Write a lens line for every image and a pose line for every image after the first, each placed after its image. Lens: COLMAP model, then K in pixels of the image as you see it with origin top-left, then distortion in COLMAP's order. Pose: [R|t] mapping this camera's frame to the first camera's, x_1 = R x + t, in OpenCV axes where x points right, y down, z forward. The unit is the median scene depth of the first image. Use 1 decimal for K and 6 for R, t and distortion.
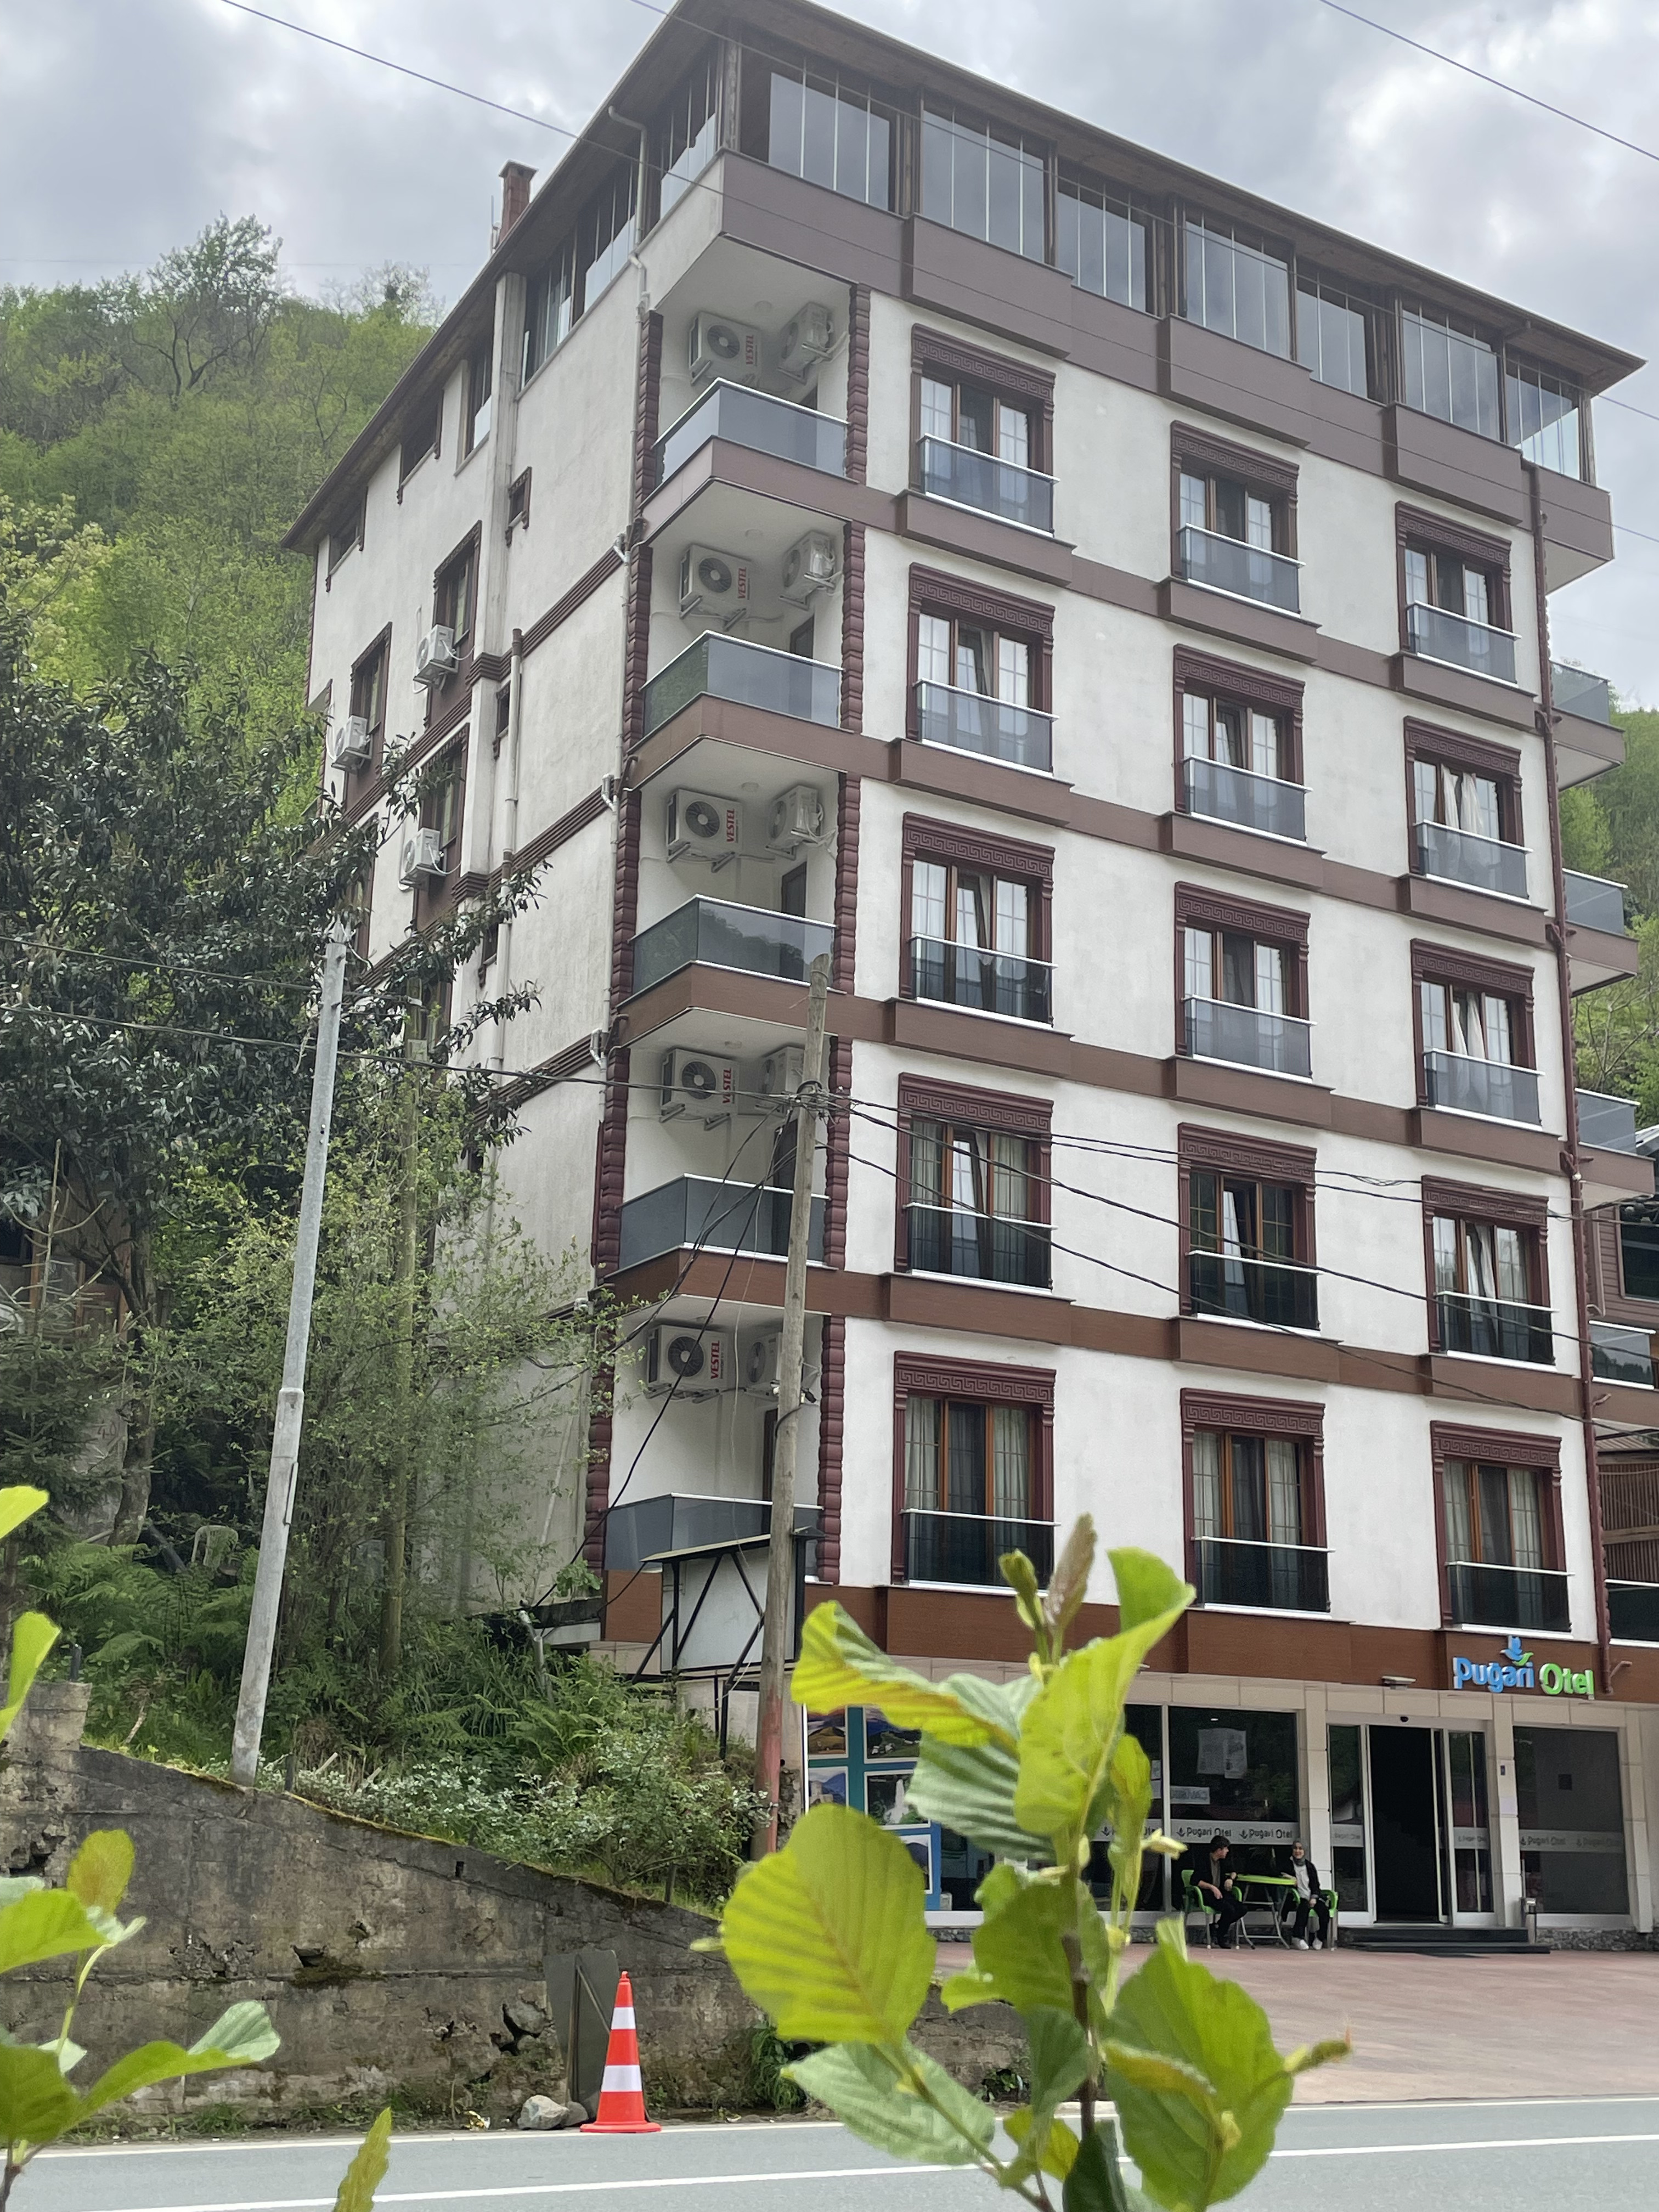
lens RADIAL K [[2505.1, 0, 870.3], [0, 2505.1, 1106.6], [0, 0, 1]] dist [0.155969, -0.319295]
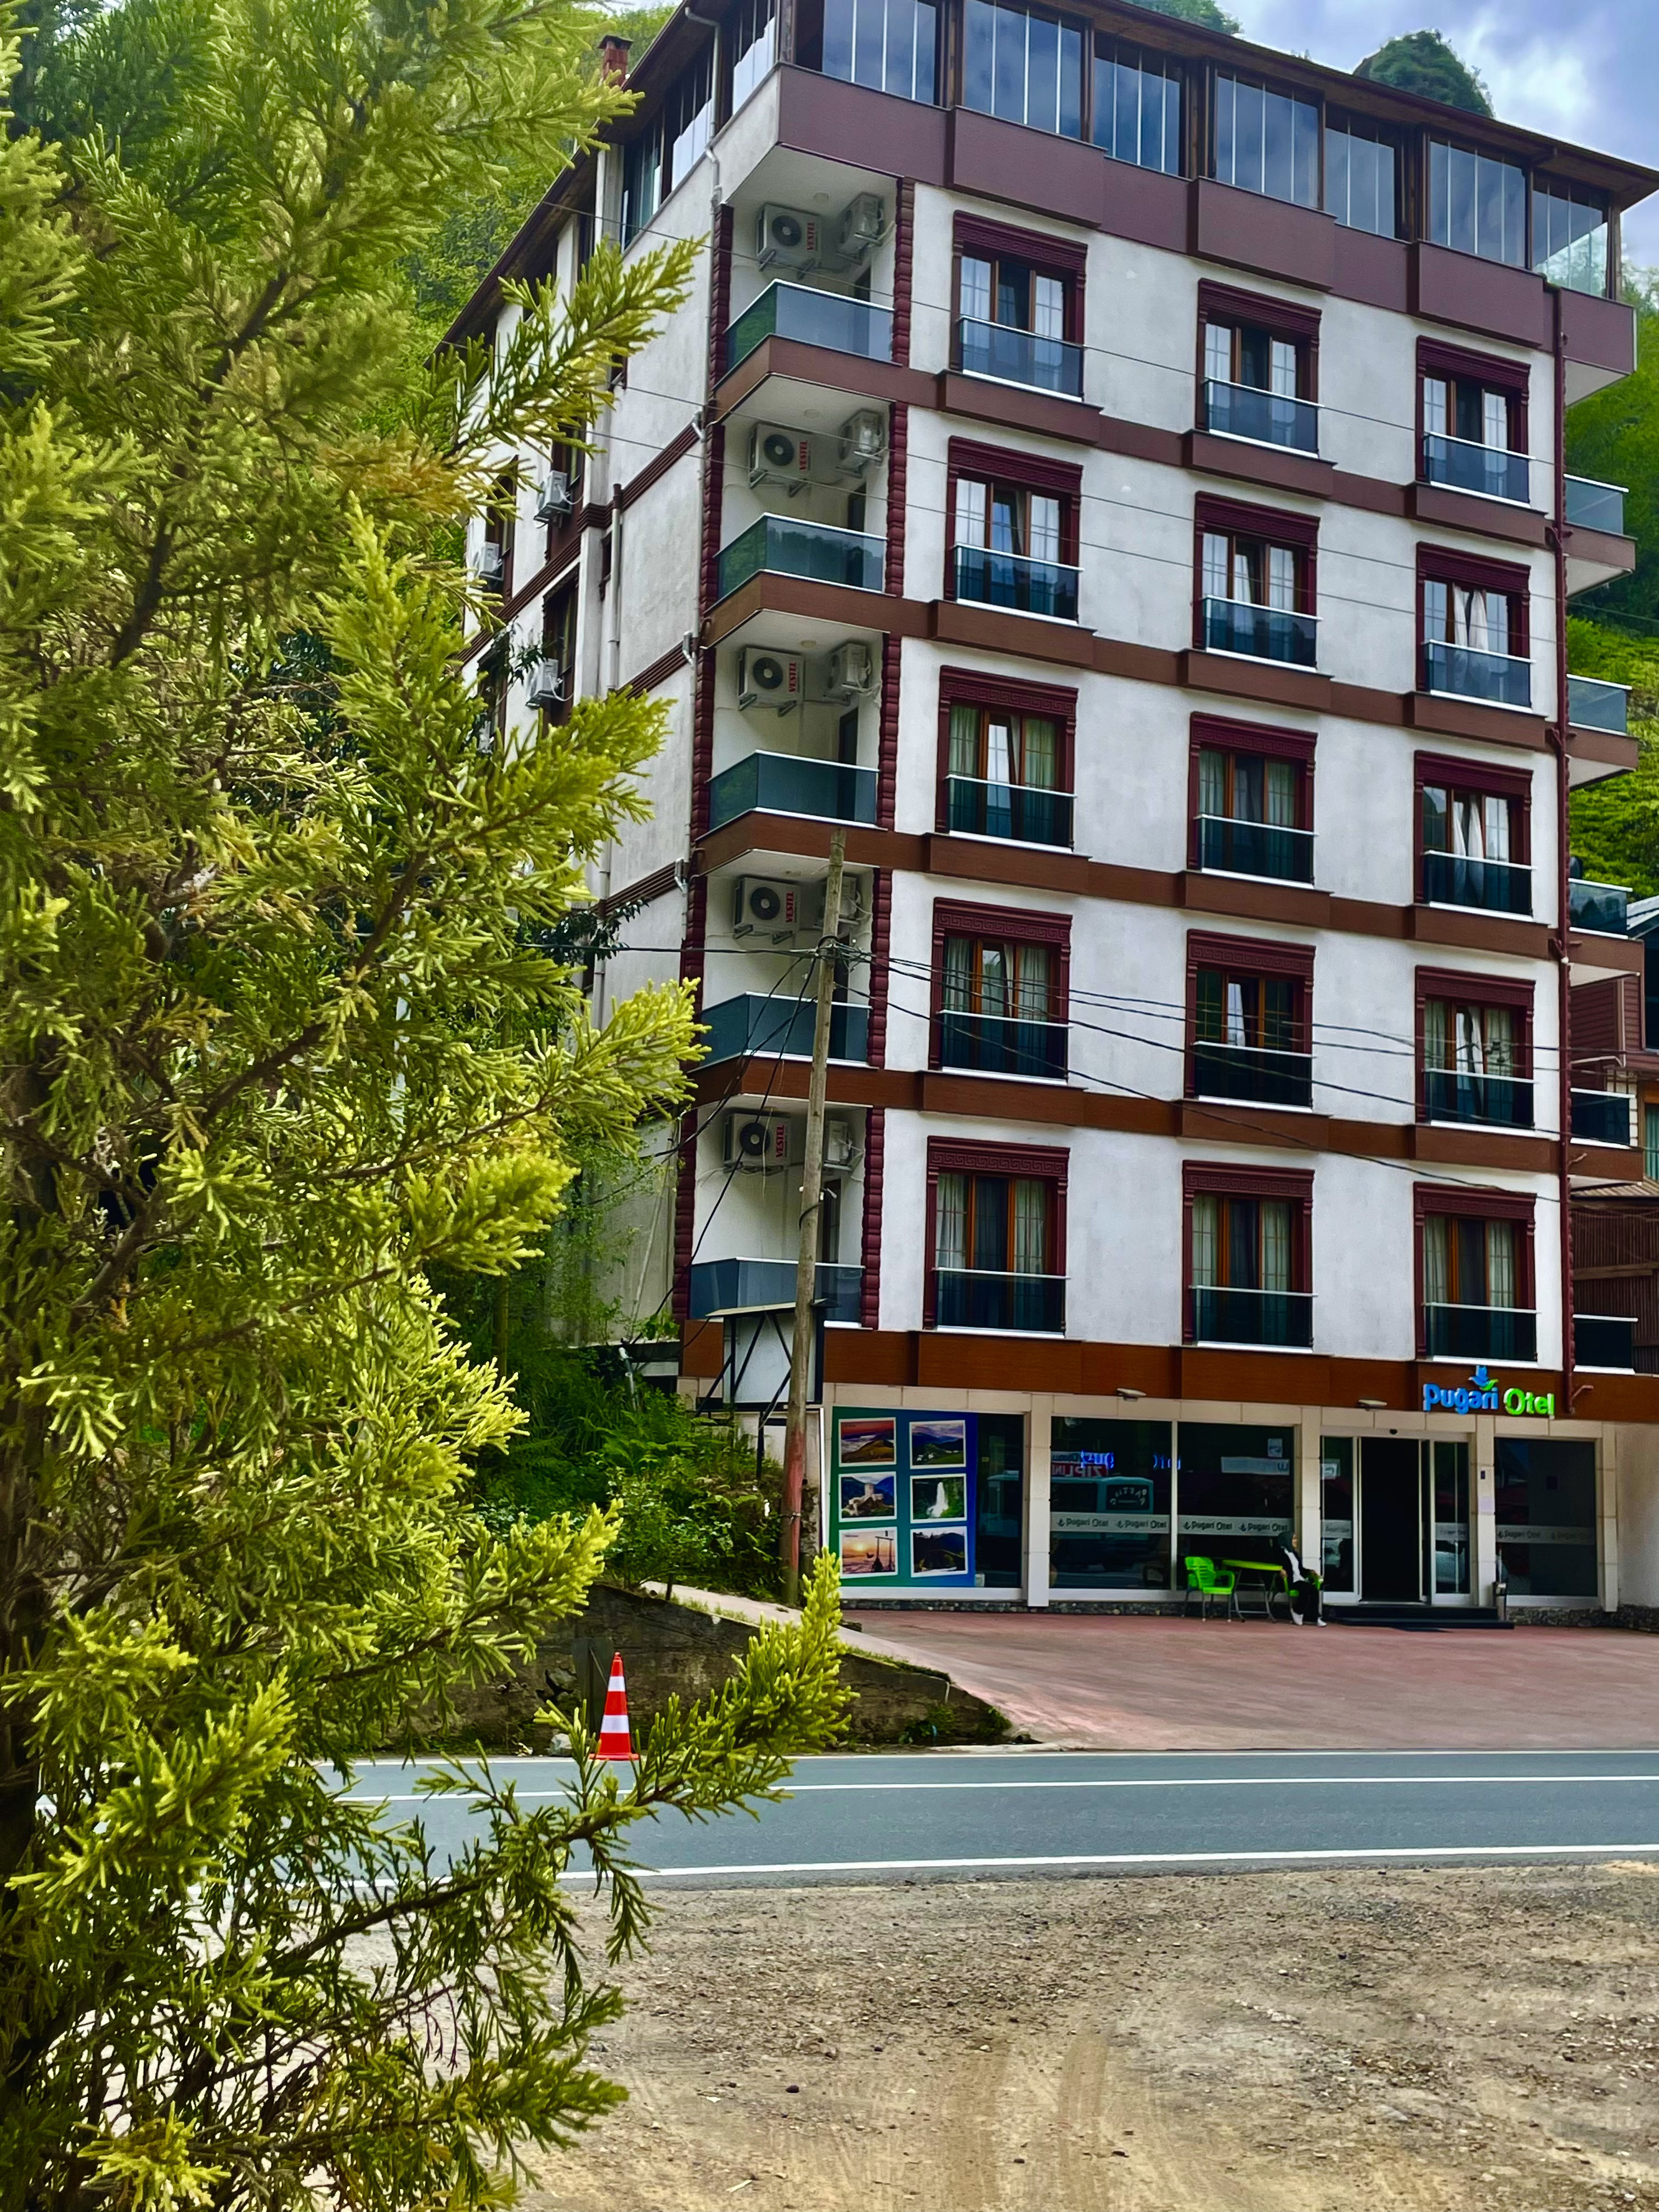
lens RADIAL K [[2514.0, 0, 827.7], [0, 2514.0, 1069.2], [0, 0, 1]] dist [0.159543, -0.320757]
pose [[0.995226, -0.002114, -0.097579, 0.069954], [0.013752, 0.992829, 0.118751, -0.067483], [0.096628, -0.119526, 0.988118, -0.158574]]
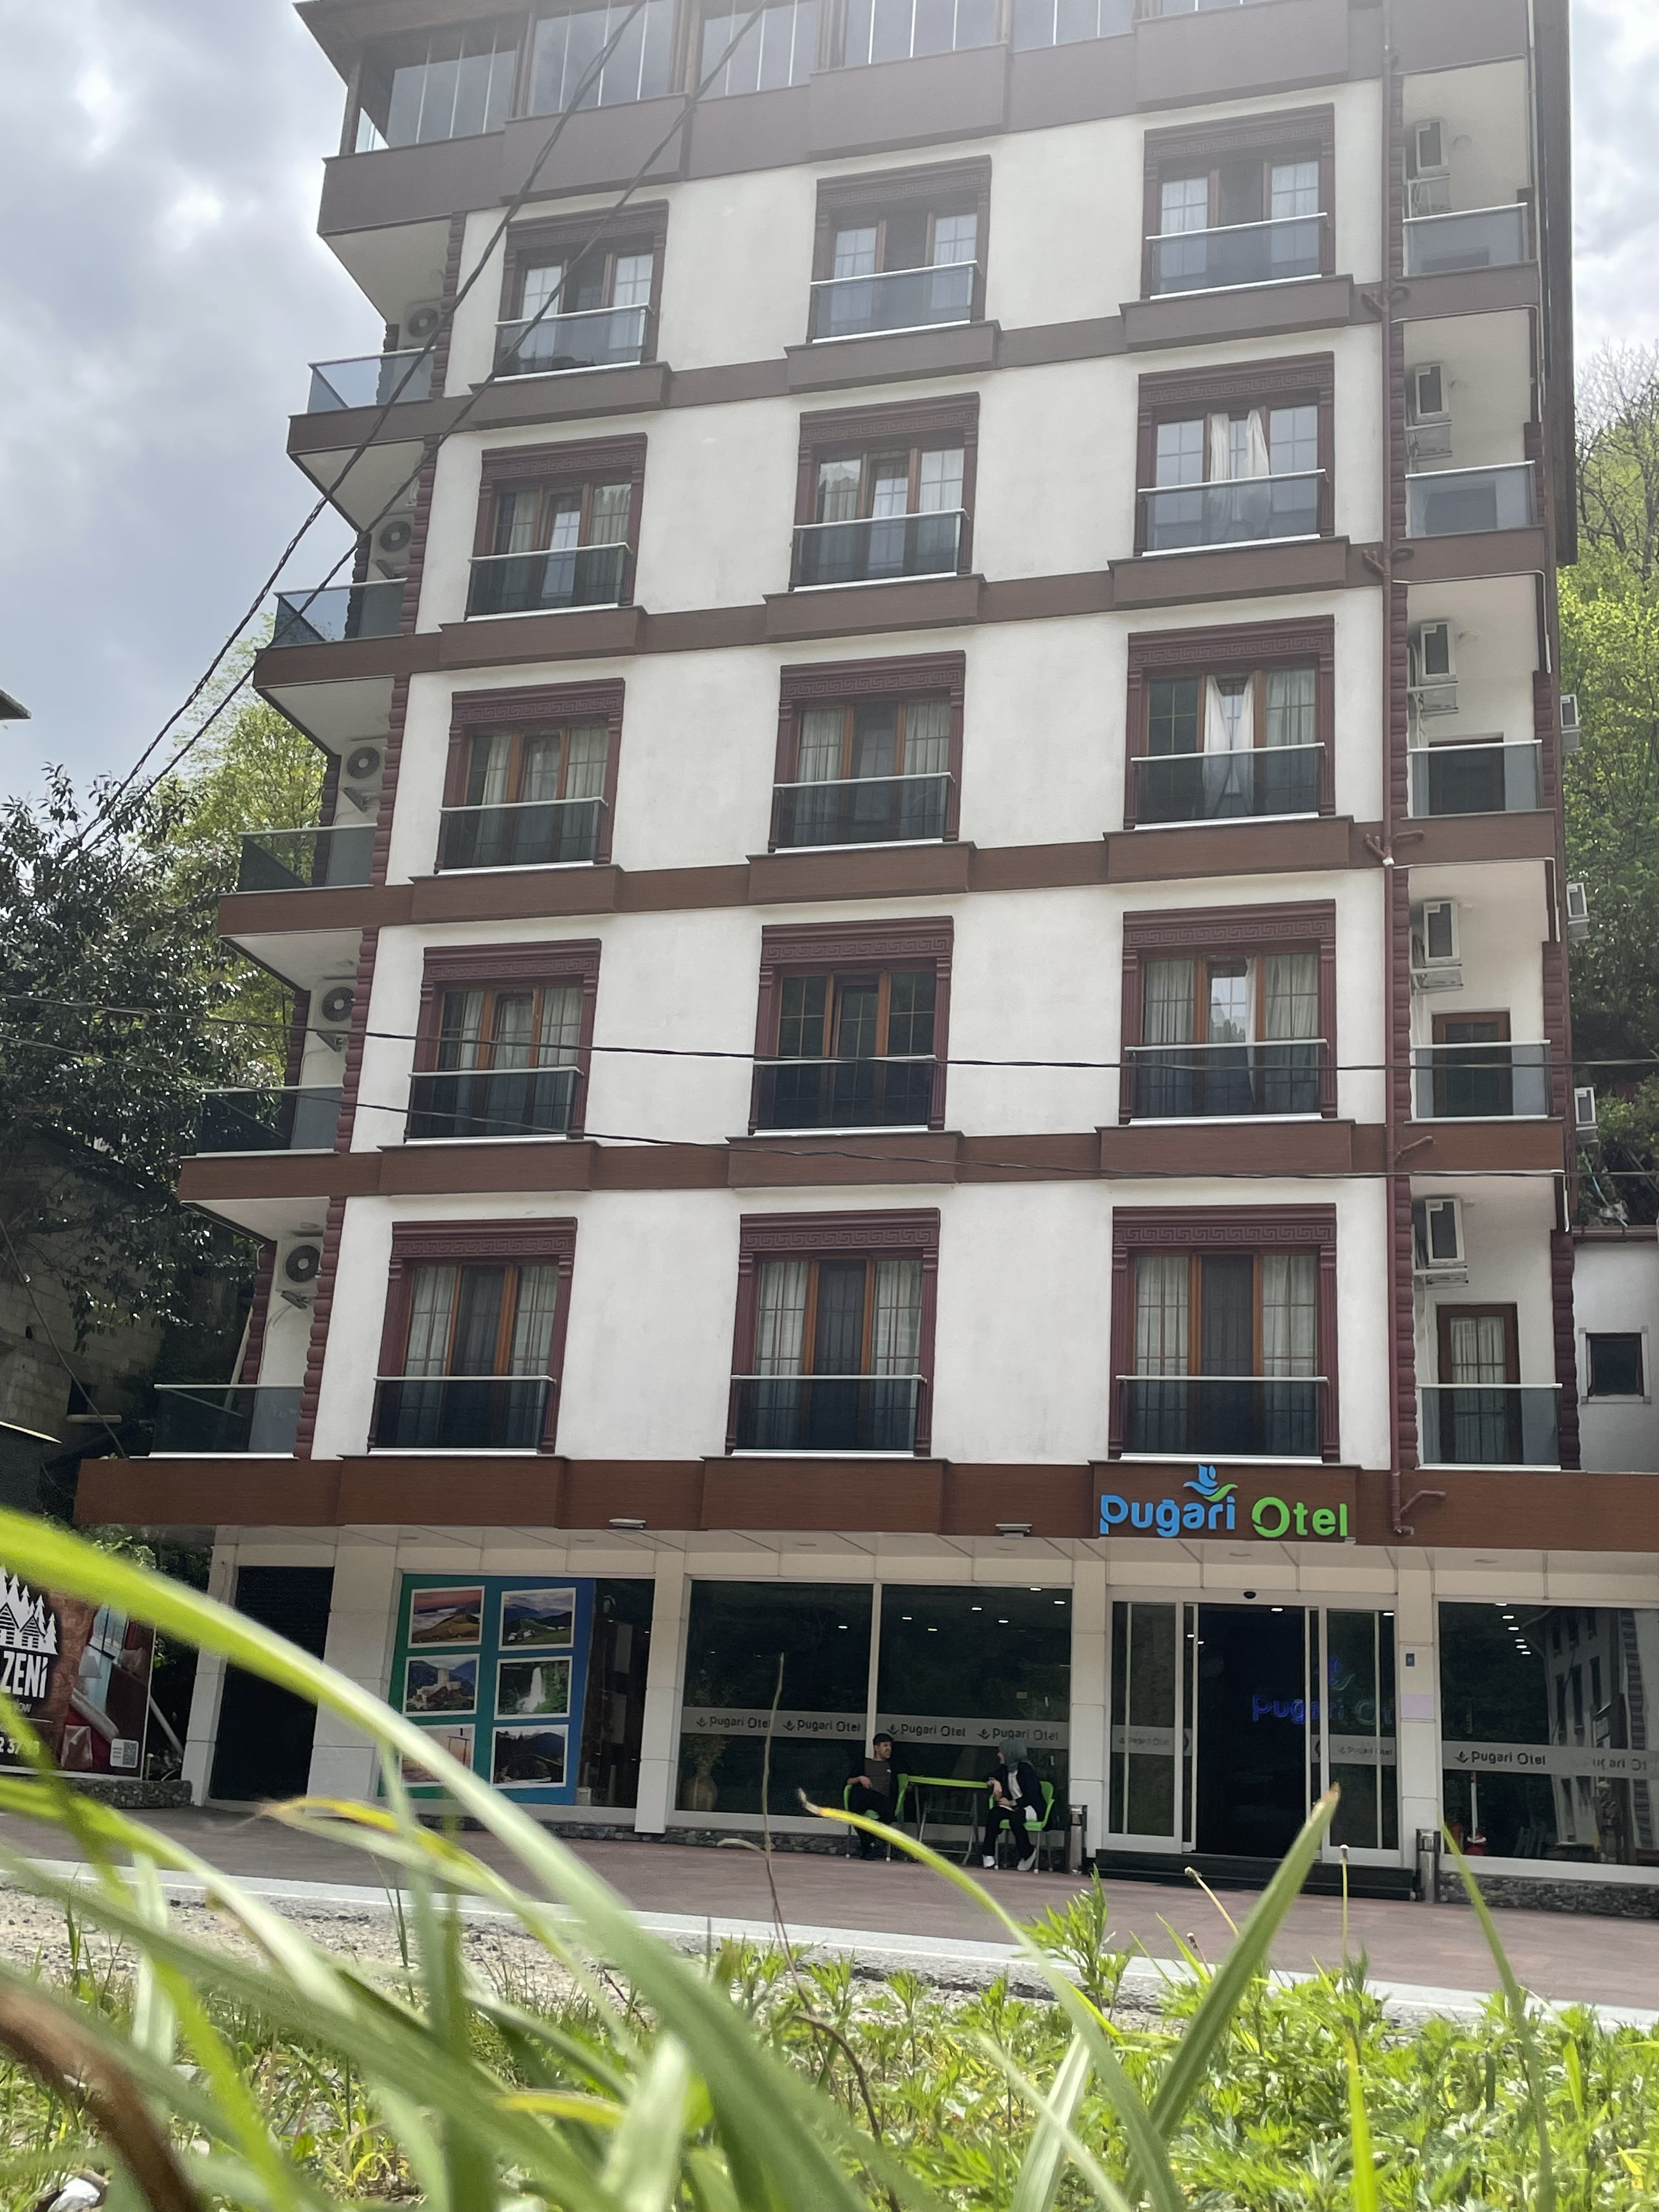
lens RADIAL K [[2379.6, 0, 829.5], [0, 2379.6, 1106.0], [0, 0, 1]] dist [0.083311, -0.003800]
pose [[0.683735, -0.204273, -0.700557, 0.700541], [0.155477, 0.978757, -0.133648, 0.181042], [0.712975, -0.017541, 0.700970, 0.414187]]
